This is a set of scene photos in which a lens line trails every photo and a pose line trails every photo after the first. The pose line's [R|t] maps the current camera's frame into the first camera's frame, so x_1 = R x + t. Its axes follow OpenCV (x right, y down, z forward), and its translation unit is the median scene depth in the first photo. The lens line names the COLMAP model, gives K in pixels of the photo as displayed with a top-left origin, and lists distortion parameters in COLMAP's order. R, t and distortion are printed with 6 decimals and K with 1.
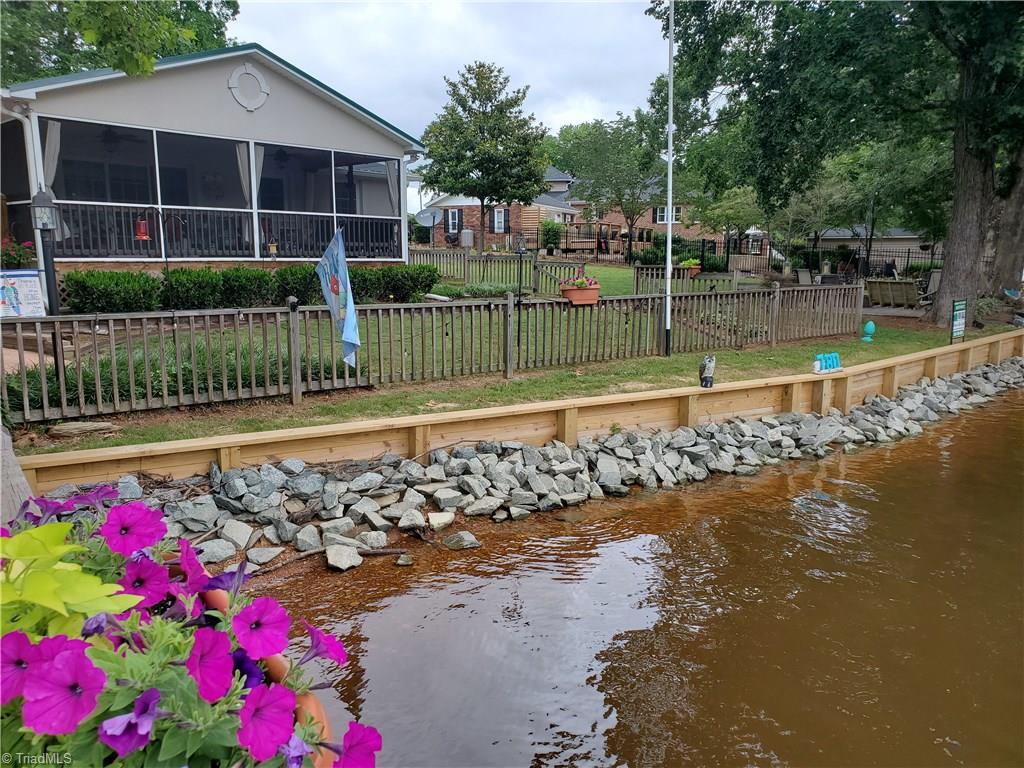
lens RADIAL K [[849.0, 0, 469.1], [0, 849.0, 383.6], [0, 0, 1]] dist [0.063832, 0.007599]
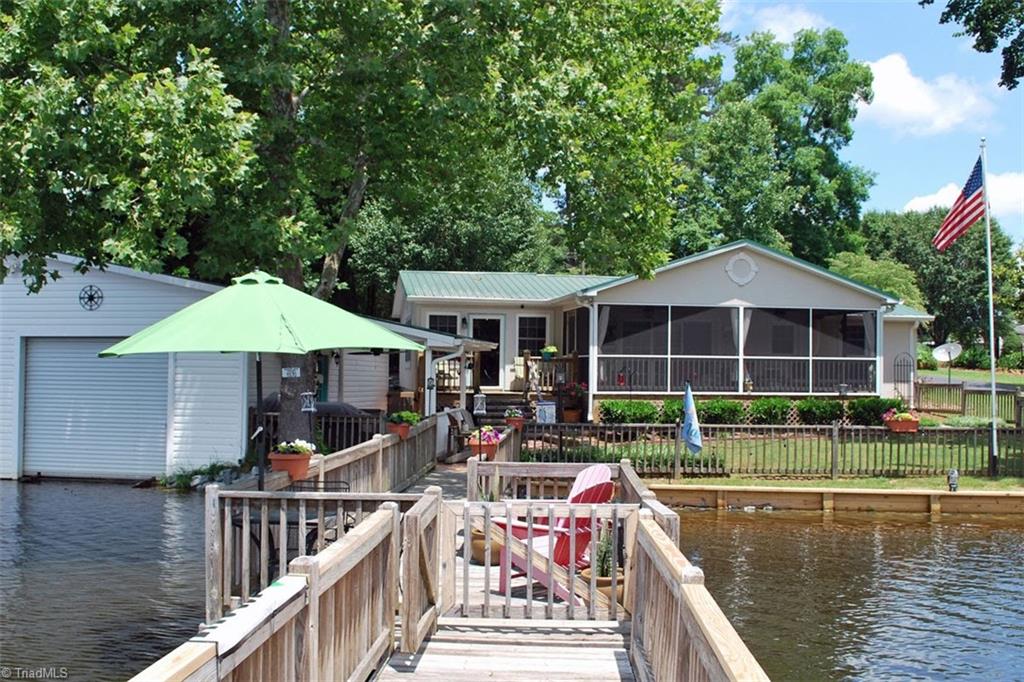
lens RADIAL K [[993.8, 0, 512.0], [0, 993.8, 341.0], [0, 0, 1]] dist [-0.078847, -0.002600]
pose [[0.816993, -0.010157, -0.576559, 0.386470], [-0.097010, 0.983174, -0.154785, 0.051026], [0.568429, 0.182390, 0.802260, -0.492159]]
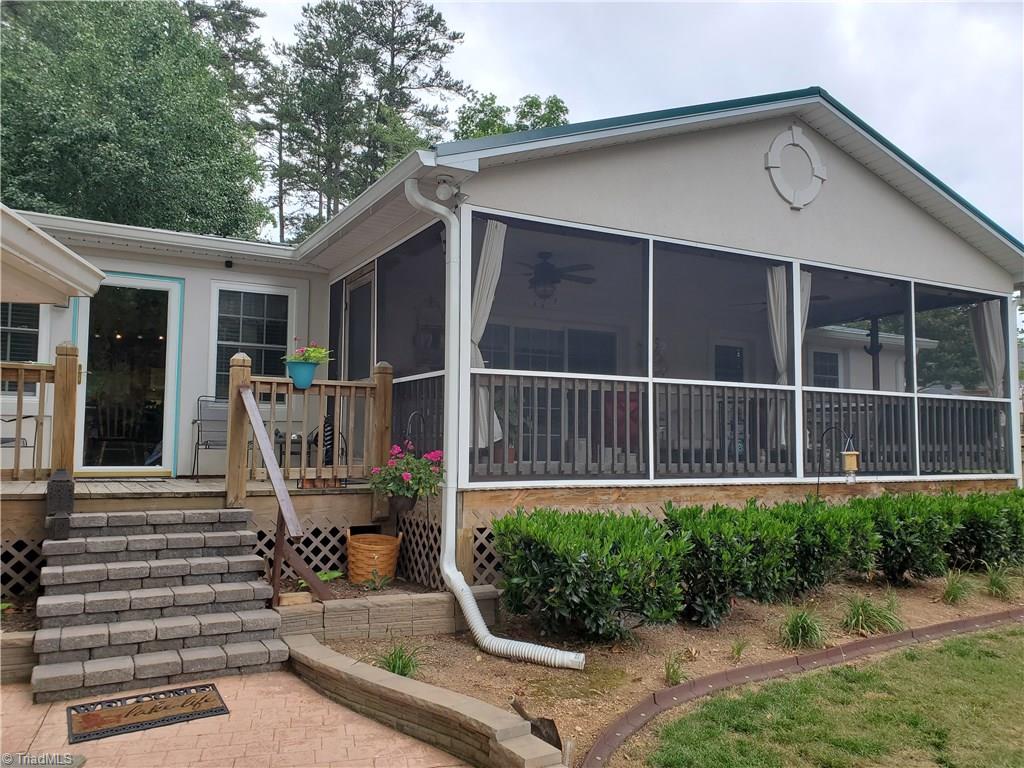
lens RADIAL K [[849.0, 0, 469.1], [0, 849.0, 383.6], [0, 0, 1]] dist [0.063832, 0.007599]
pose [[0.945407, -0.011933, -0.325674, -0.302193], [-0.058865, 0.976639, -0.206666, -0.093426], [0.320532, 0.214554, 0.922619, 0.500851]]
